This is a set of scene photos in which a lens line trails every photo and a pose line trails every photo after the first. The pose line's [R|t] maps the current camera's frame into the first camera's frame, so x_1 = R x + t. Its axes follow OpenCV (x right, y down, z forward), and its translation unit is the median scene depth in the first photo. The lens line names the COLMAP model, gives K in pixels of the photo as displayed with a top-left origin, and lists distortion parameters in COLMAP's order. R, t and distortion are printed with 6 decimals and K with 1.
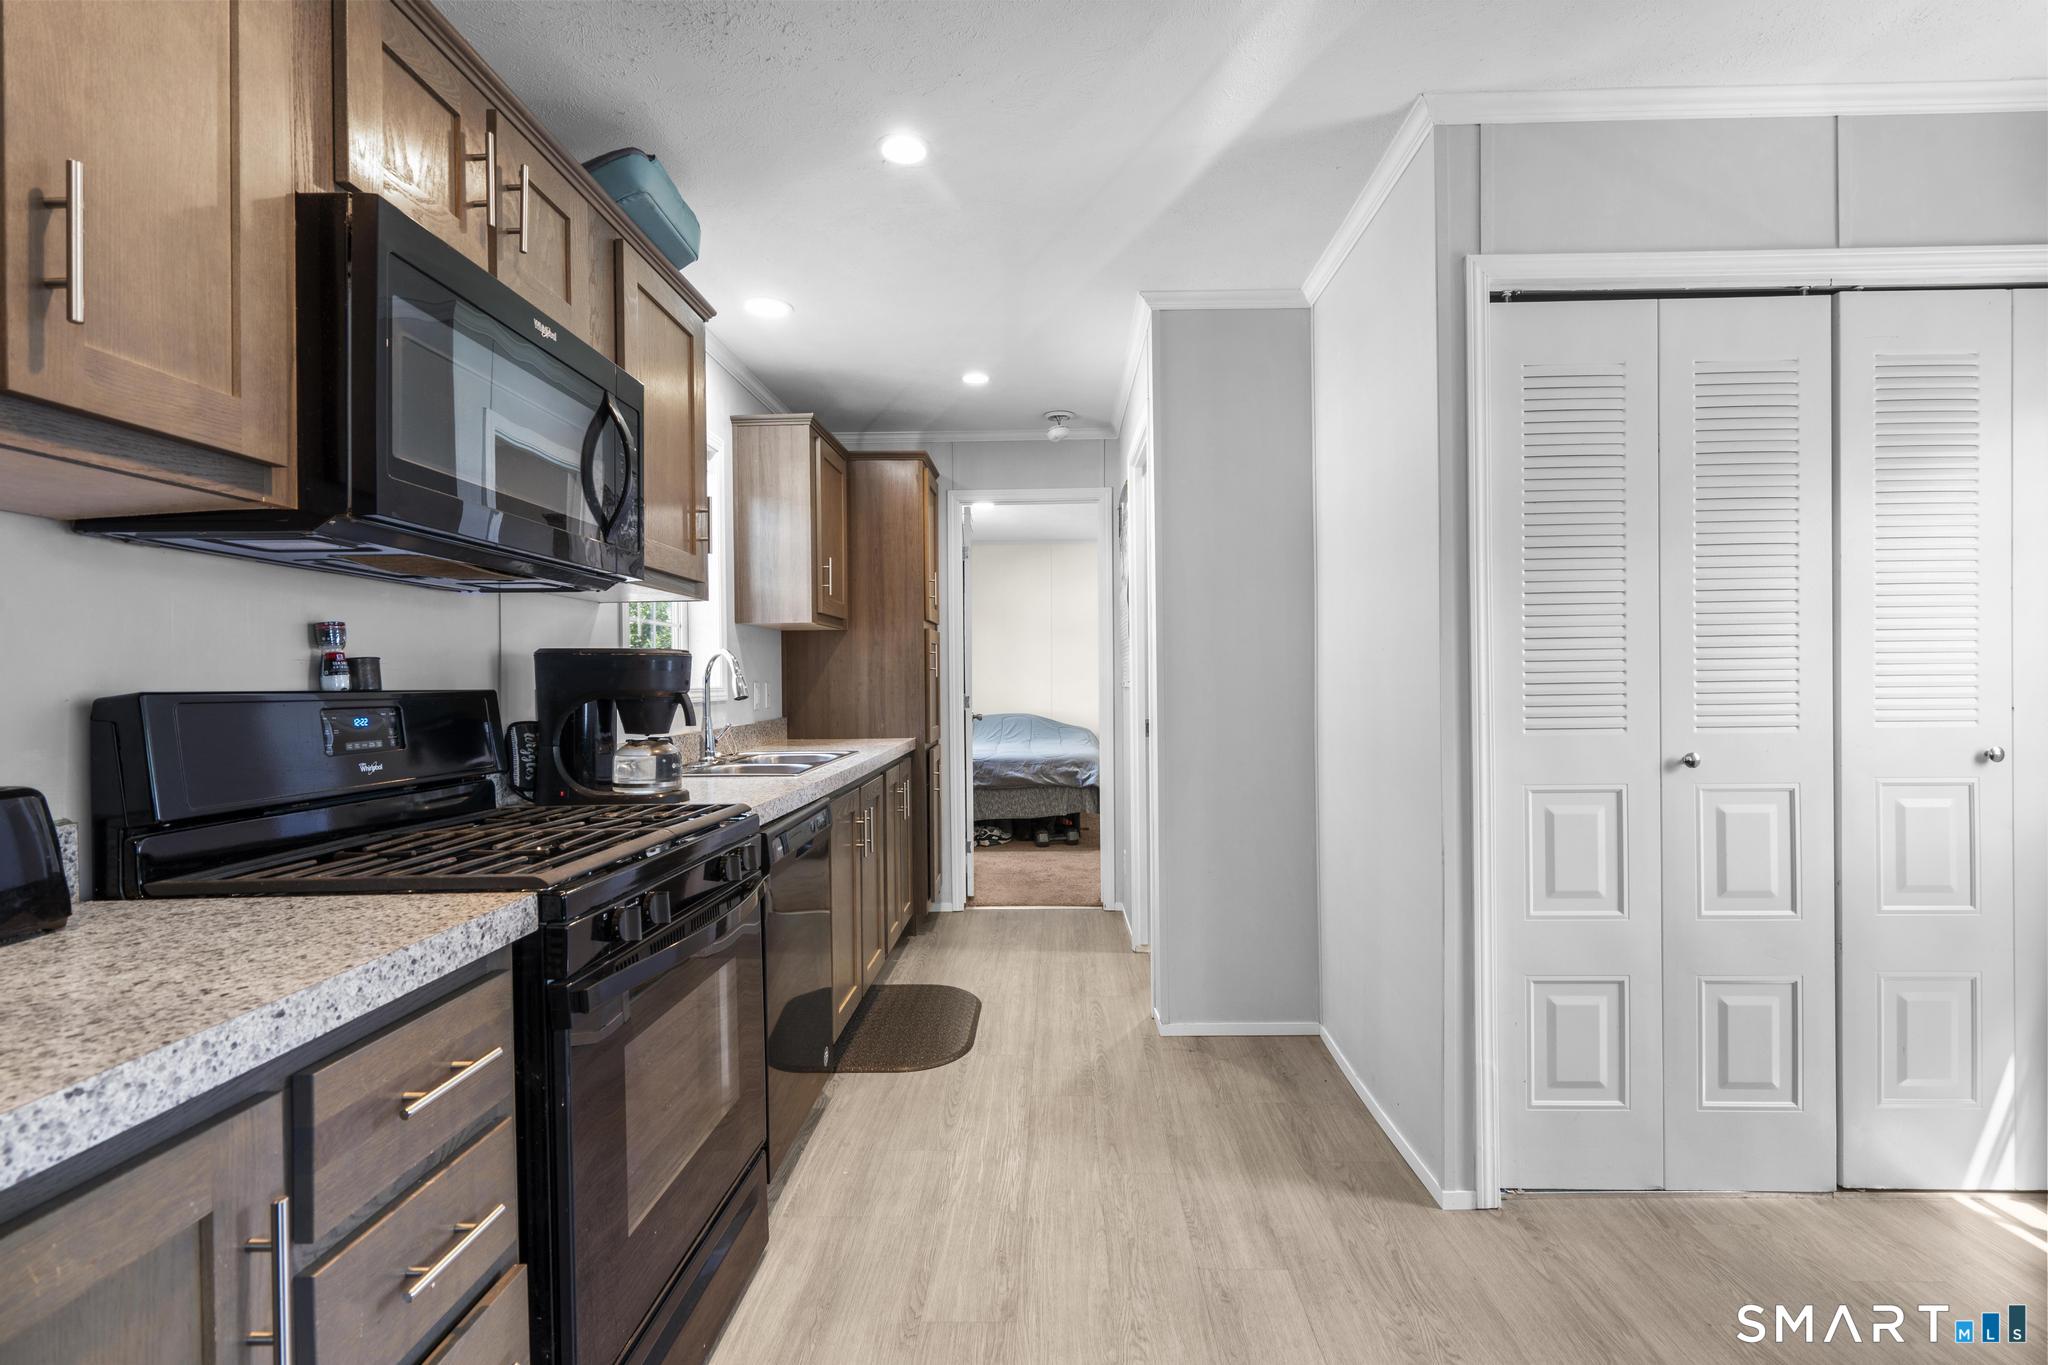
lens RADIAL K [[924.1, 0, 1030.7], [0, 924.1, 679.7], [0, 0, 1]] dist [-0.004412, 0.002639]
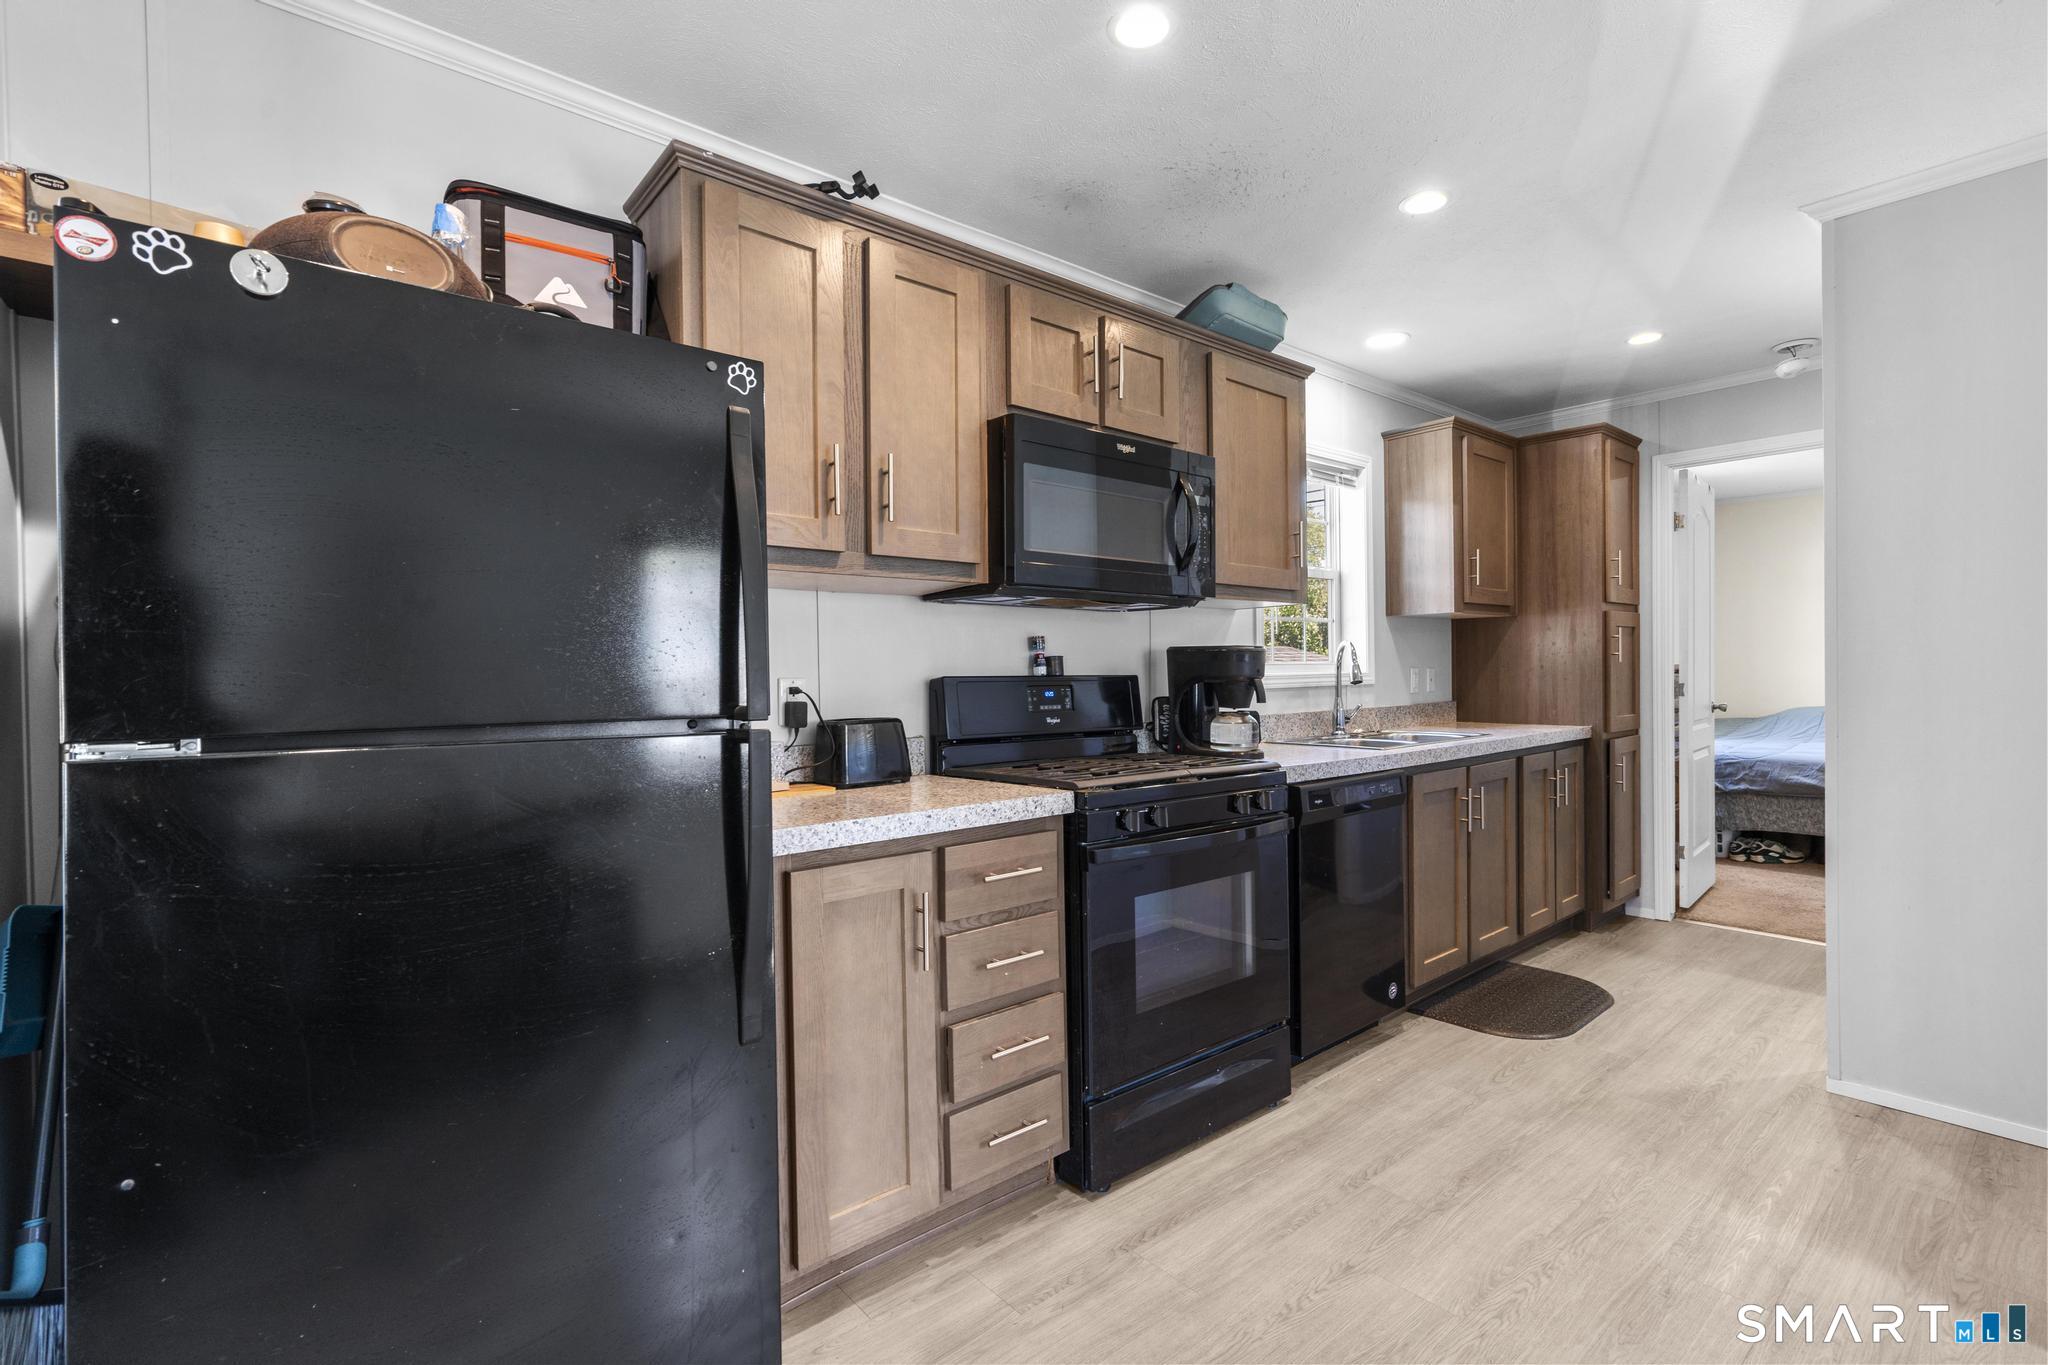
lens RADIAL K [[924.1, 0, 1032.2], [0, 924.1, 680.2], [0, 0, 1]] dist [-0.004412, 0.002639]
pose [[0.666188, 0.010967, -0.745703, 0.415548], [0.003942, 0.999826, 0.018225, -0.008634], [0.745773, -0.015081, 0.666029, -0.134888]]
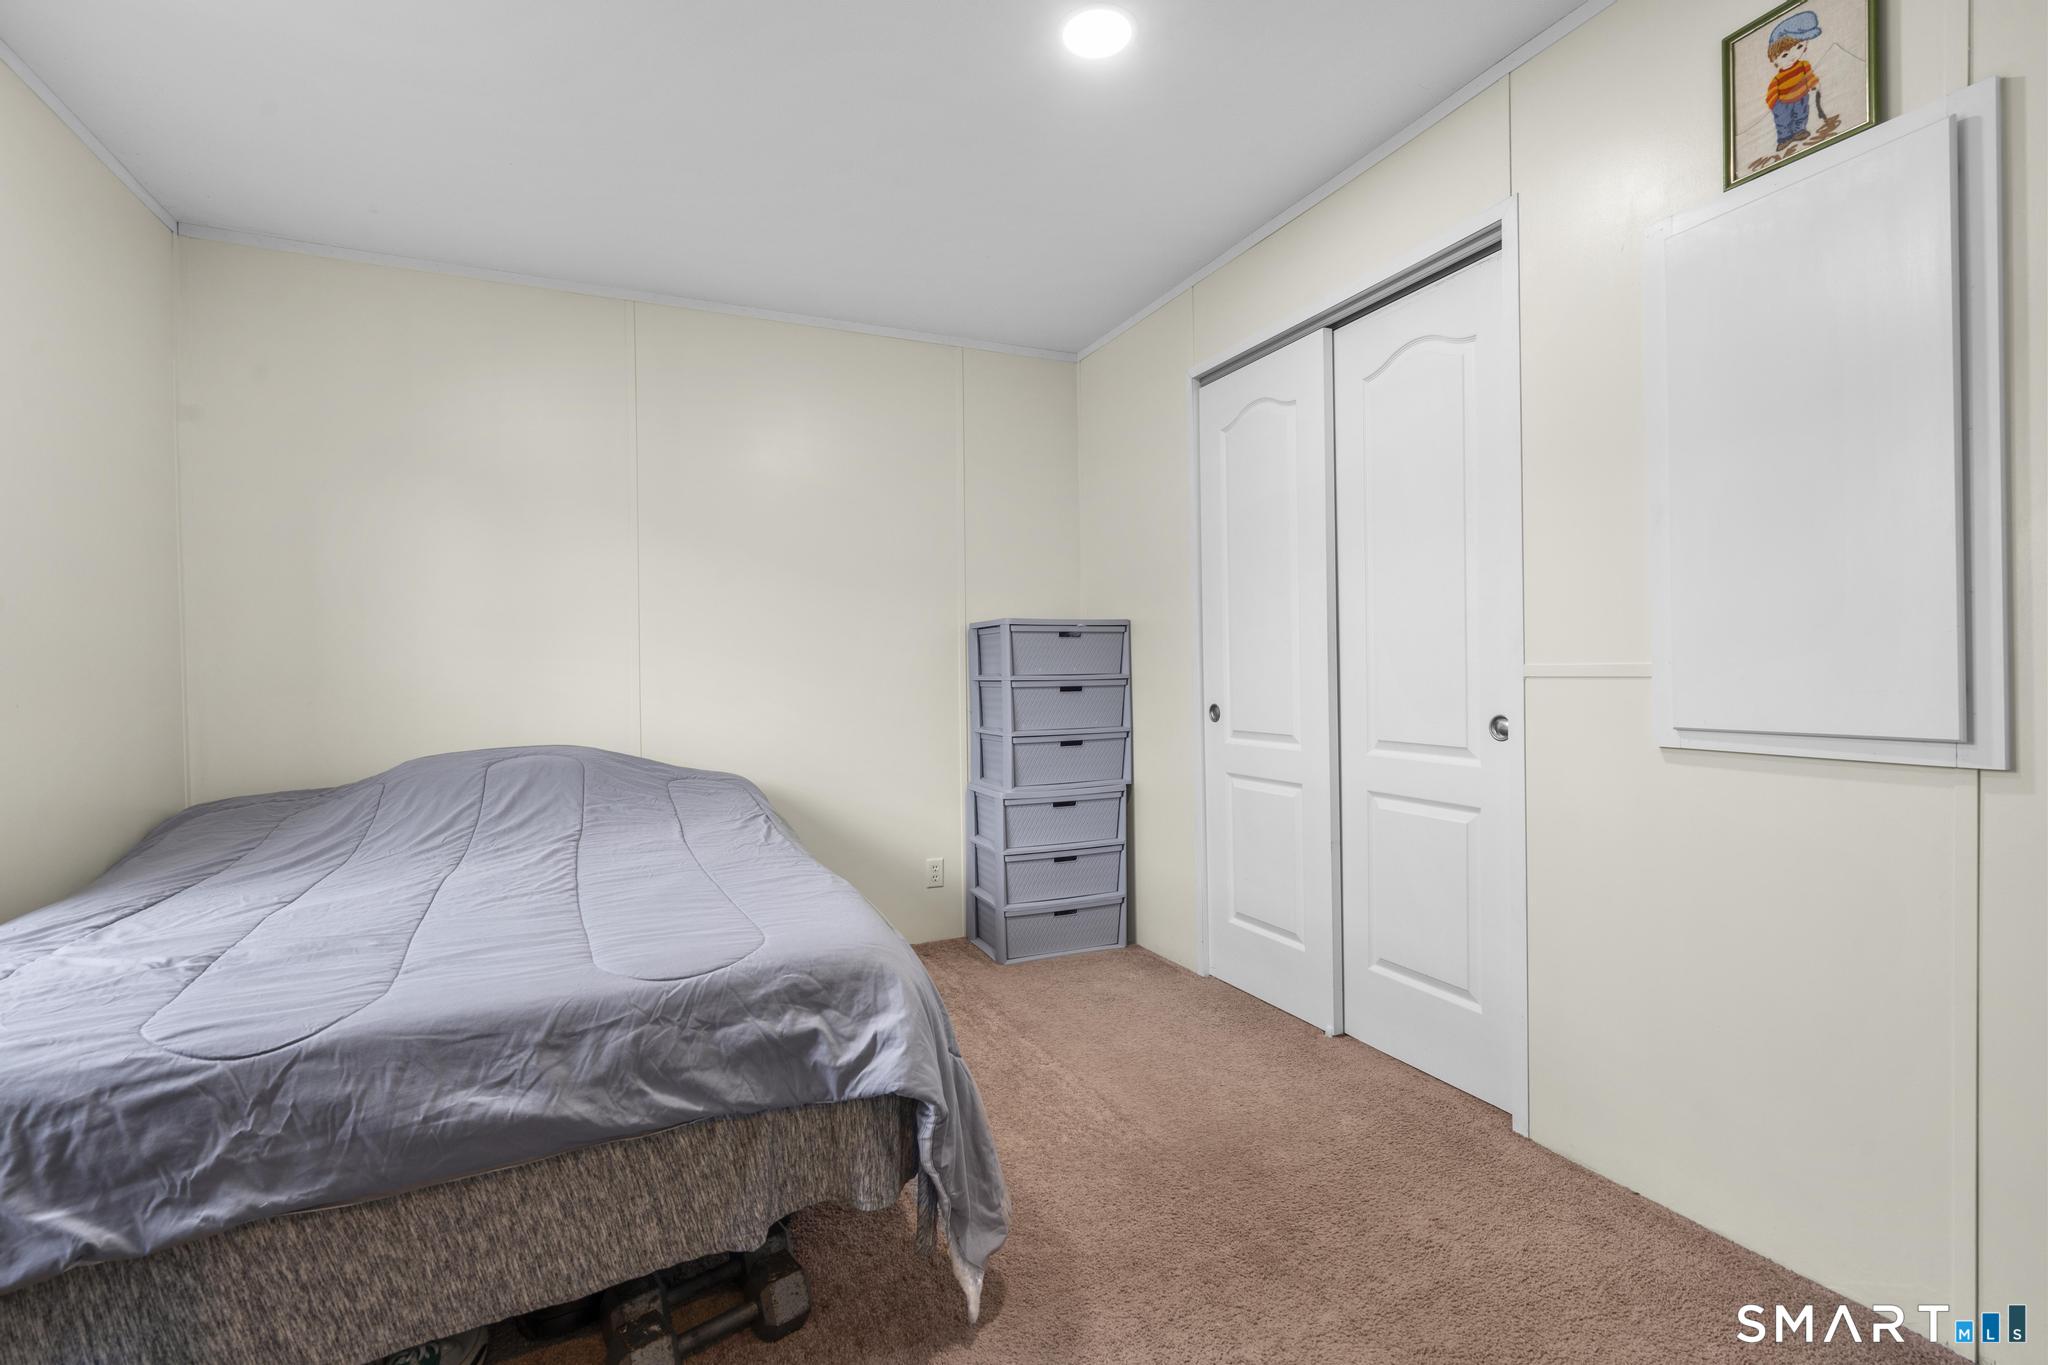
lens RADIAL K [[924.1, 0, 1034.7], [0, 924.1, 686.8], [0, 0, 1]] dist [-0.004412, 0.002639]
pose [[0.899671, -0.013680, 0.436354, 0.008067], [0.008374, 0.999866, 0.014082, 0.042776], [-0.436488, -0.009015, 0.899665, 2.389543]]
